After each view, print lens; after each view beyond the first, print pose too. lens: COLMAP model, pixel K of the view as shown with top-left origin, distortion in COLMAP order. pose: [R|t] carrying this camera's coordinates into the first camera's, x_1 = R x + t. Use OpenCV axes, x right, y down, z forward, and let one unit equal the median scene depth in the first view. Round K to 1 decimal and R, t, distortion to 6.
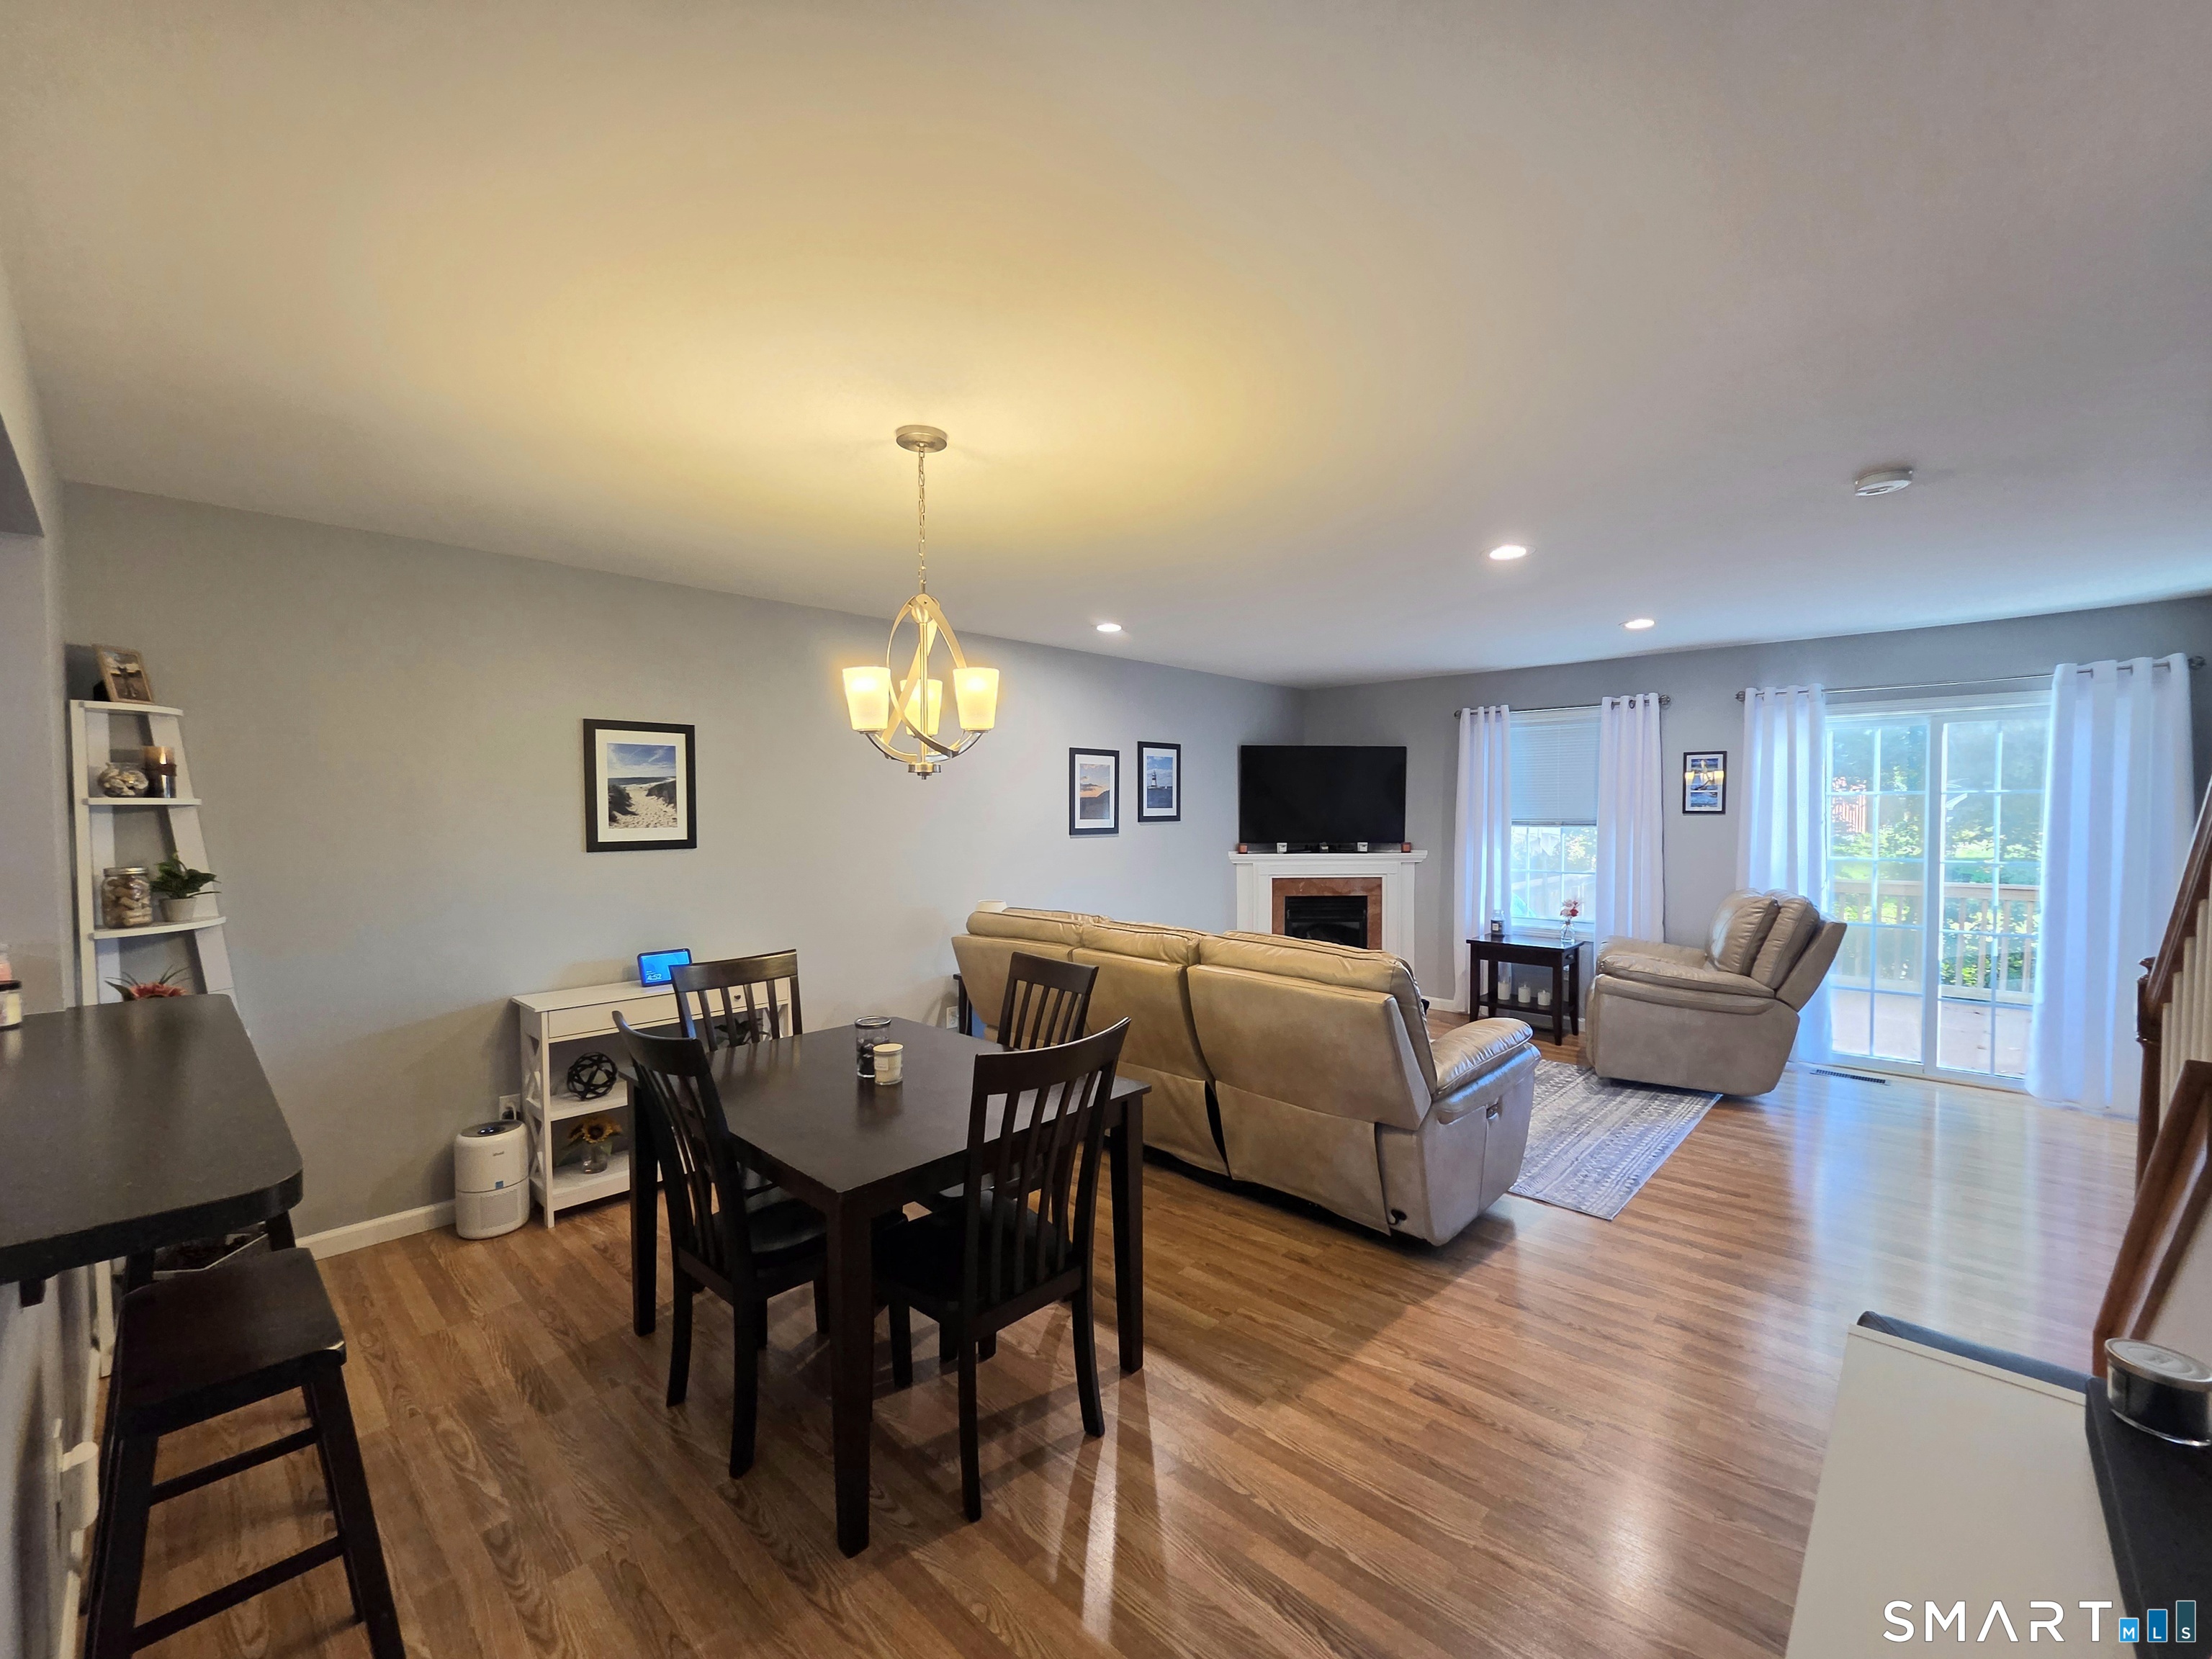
lens RADIAL K [[914.7, 0, 1120.3], [0, 914.7, 839.3], [0, 0, 1]] dist [-0.000670, 0.000419]
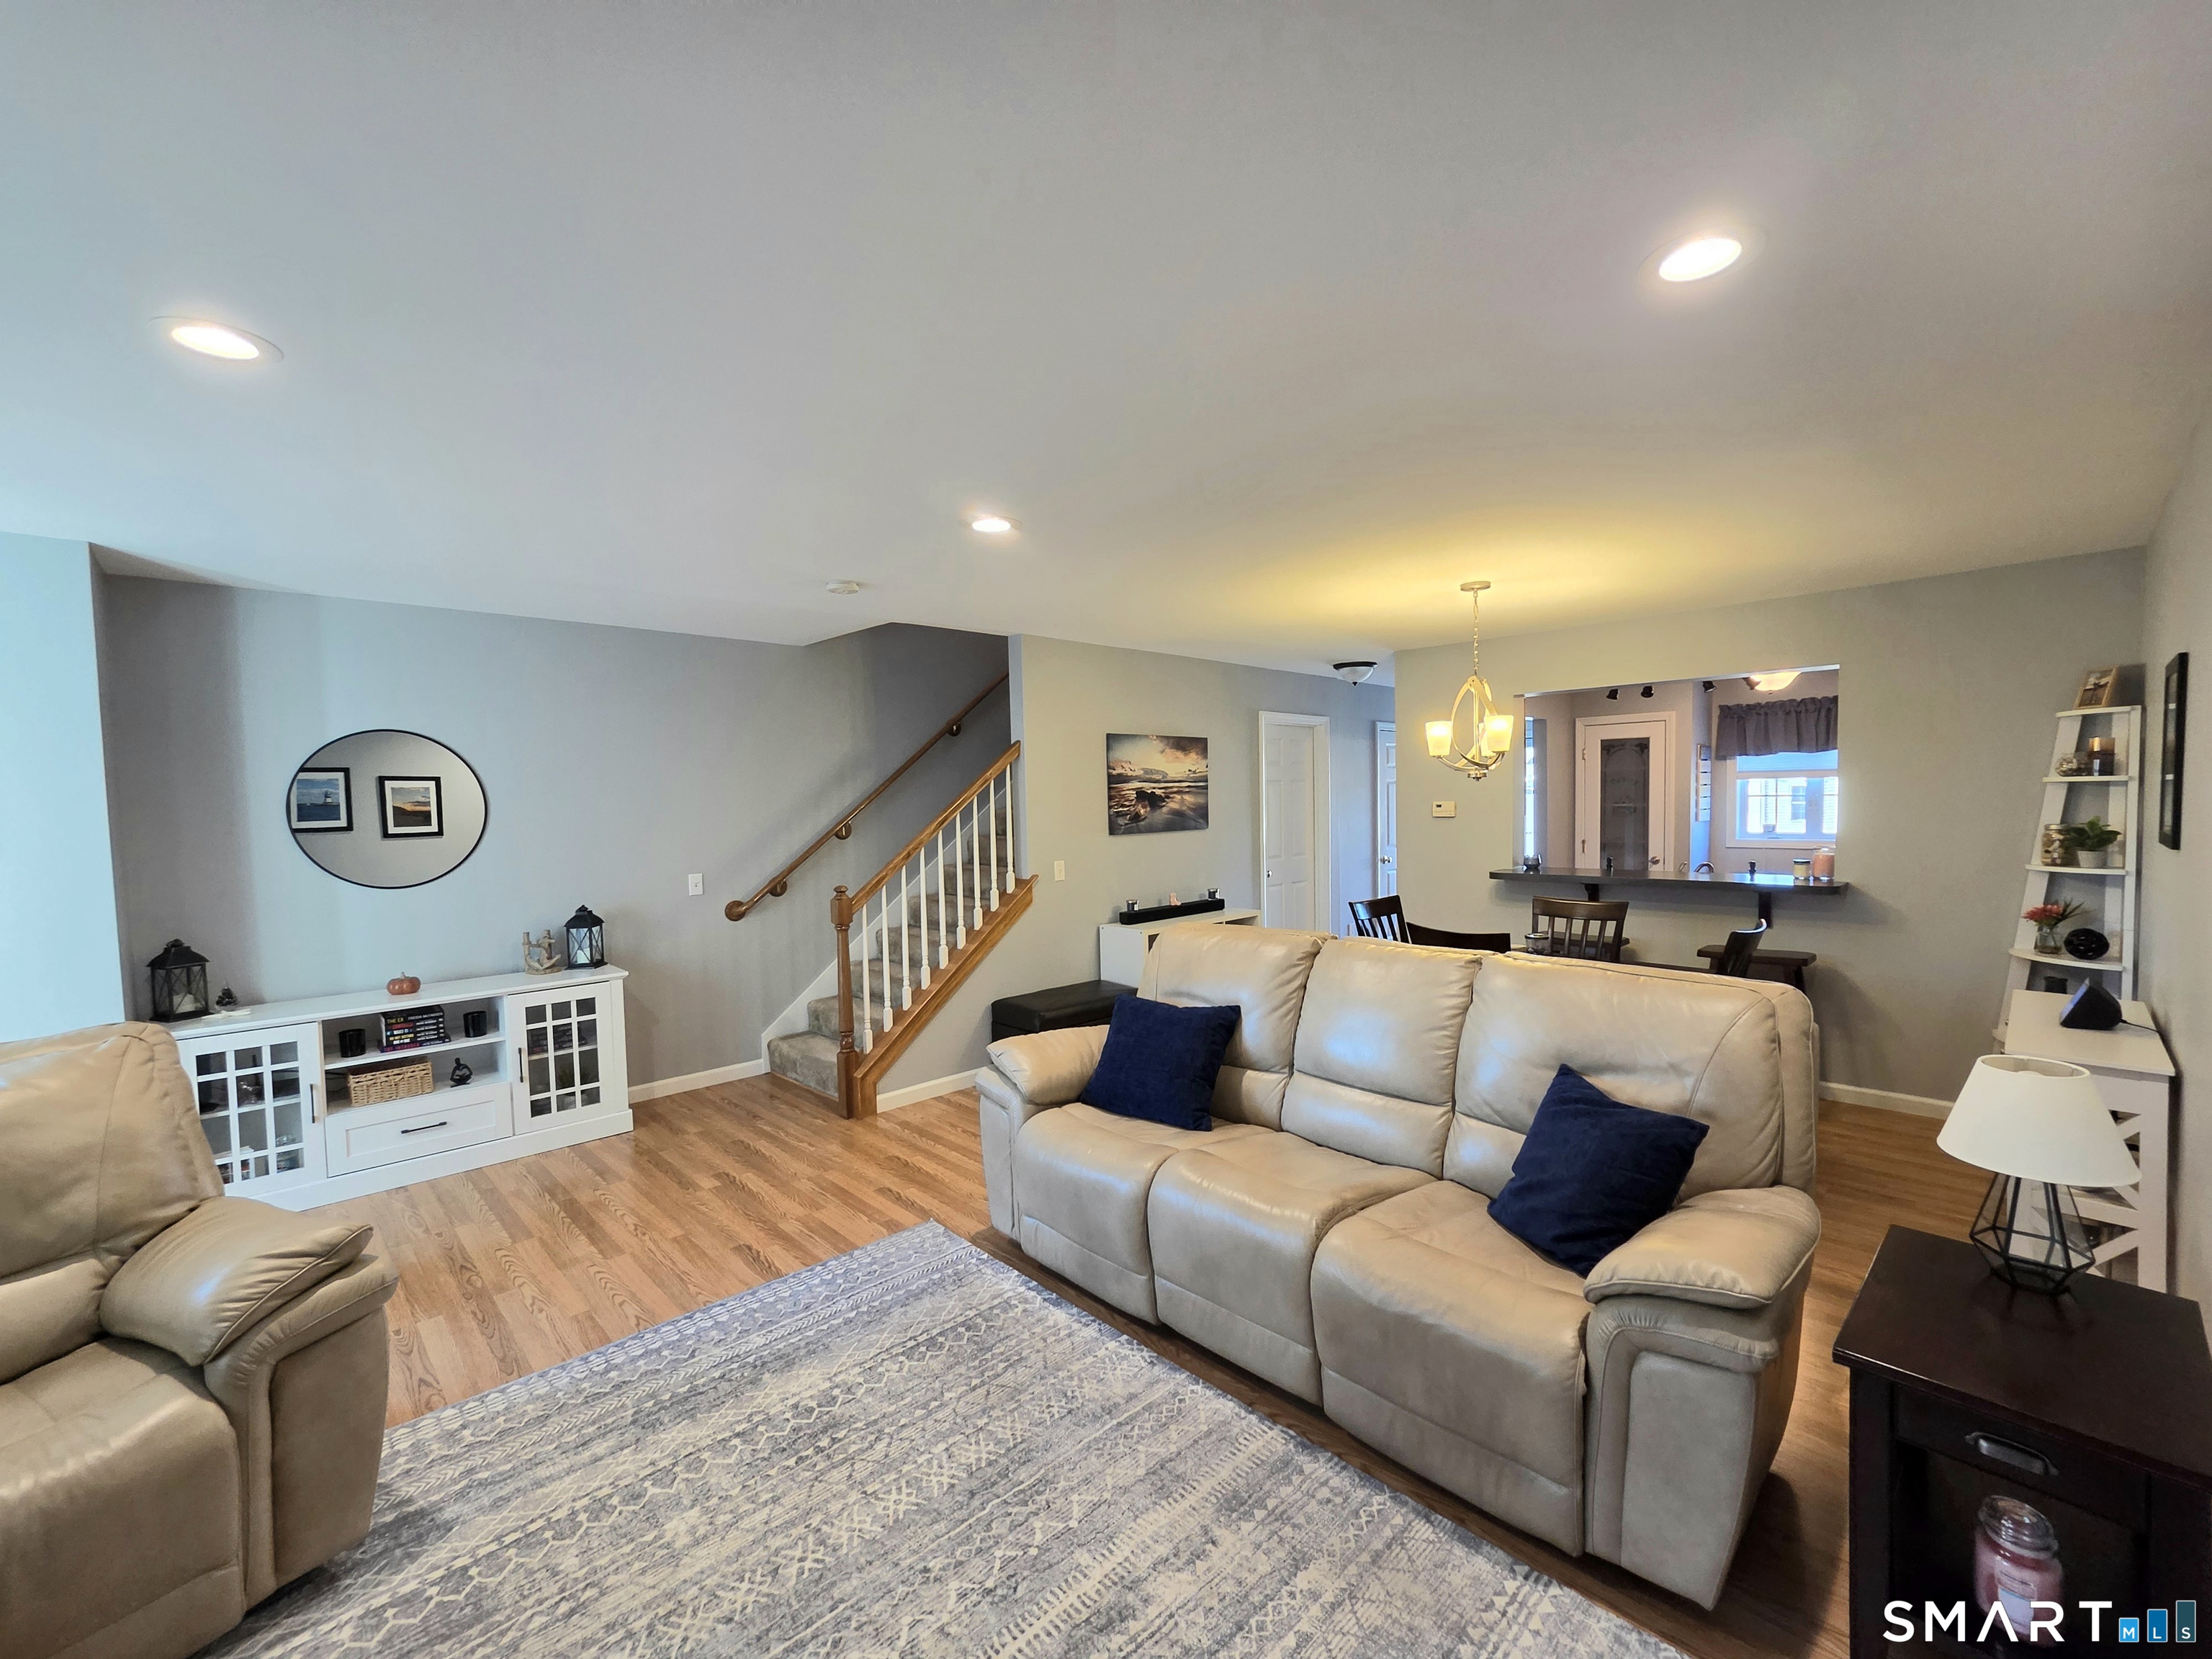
lens RADIAL K [[921.5, 0, 1119.3], [0, 921.5, 836.4], [0, 0, 1]] dist [-0.002860, 0.000446]
pose [[-0.998580, 0.022098, 0.048481, 0.181752], [0.025756, 0.996762, 0.076178, -0.052688], [-0.046640, 0.077319, -0.995915, 1.322623]]
